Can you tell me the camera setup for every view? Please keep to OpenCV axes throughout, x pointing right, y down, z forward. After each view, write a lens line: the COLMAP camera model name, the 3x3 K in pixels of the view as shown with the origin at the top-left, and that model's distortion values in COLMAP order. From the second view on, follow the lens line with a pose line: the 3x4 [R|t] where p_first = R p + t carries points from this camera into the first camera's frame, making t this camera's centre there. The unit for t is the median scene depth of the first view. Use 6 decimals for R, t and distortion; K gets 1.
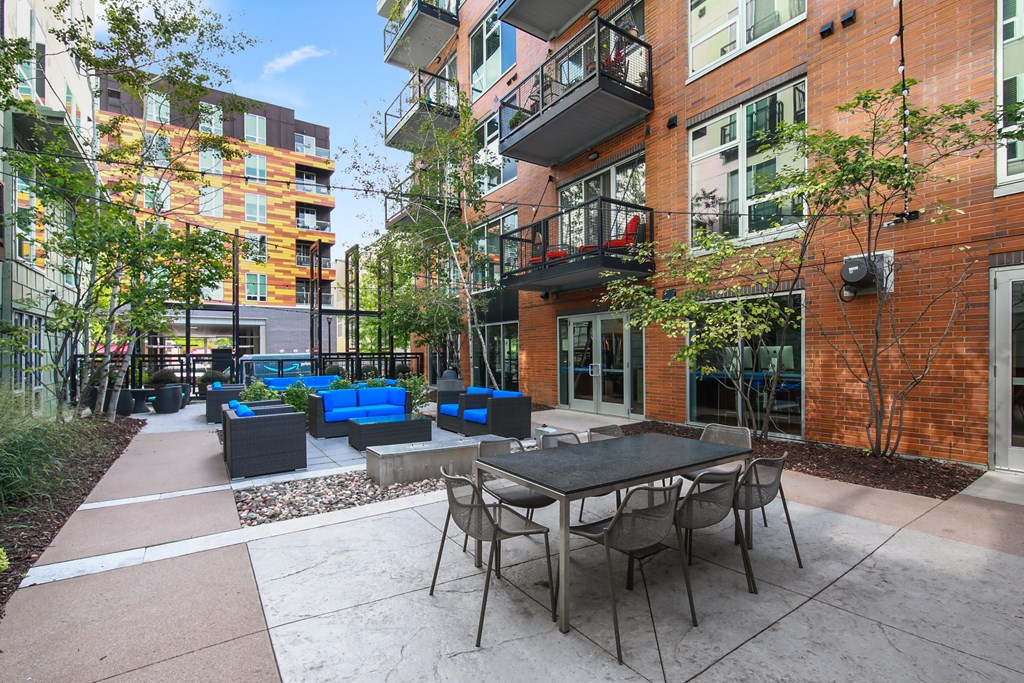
lens RADIAL K [[457.1, 0, 512.3], [0, 457.1, 346.8], [0, 0, 1]] dist [0.002032, 0.000141]
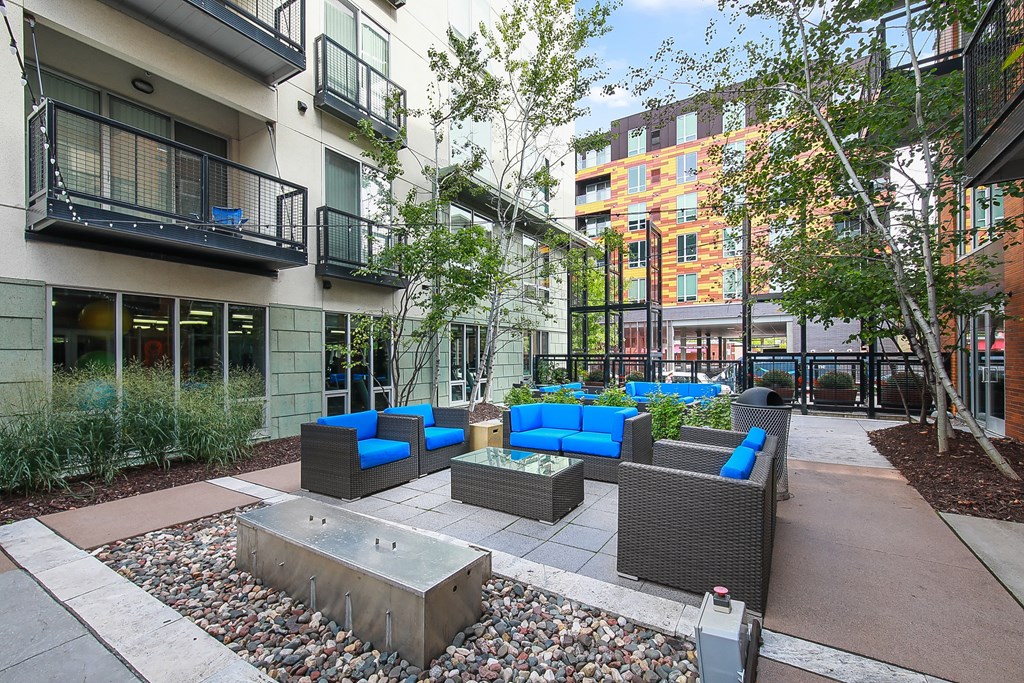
lens RADIAL K [[457.1, 0, 512.1], [0, 457.1, 346.5], [0, 0, 1]] dist [0.002032, 0.000141]
pose [[0.410795, -0.001399, -0.911727, 0.254405], [0.003871, 0.999992, 0.000210, -0.000051], [0.911720, -0.003616, 0.410797, 0.618511]]
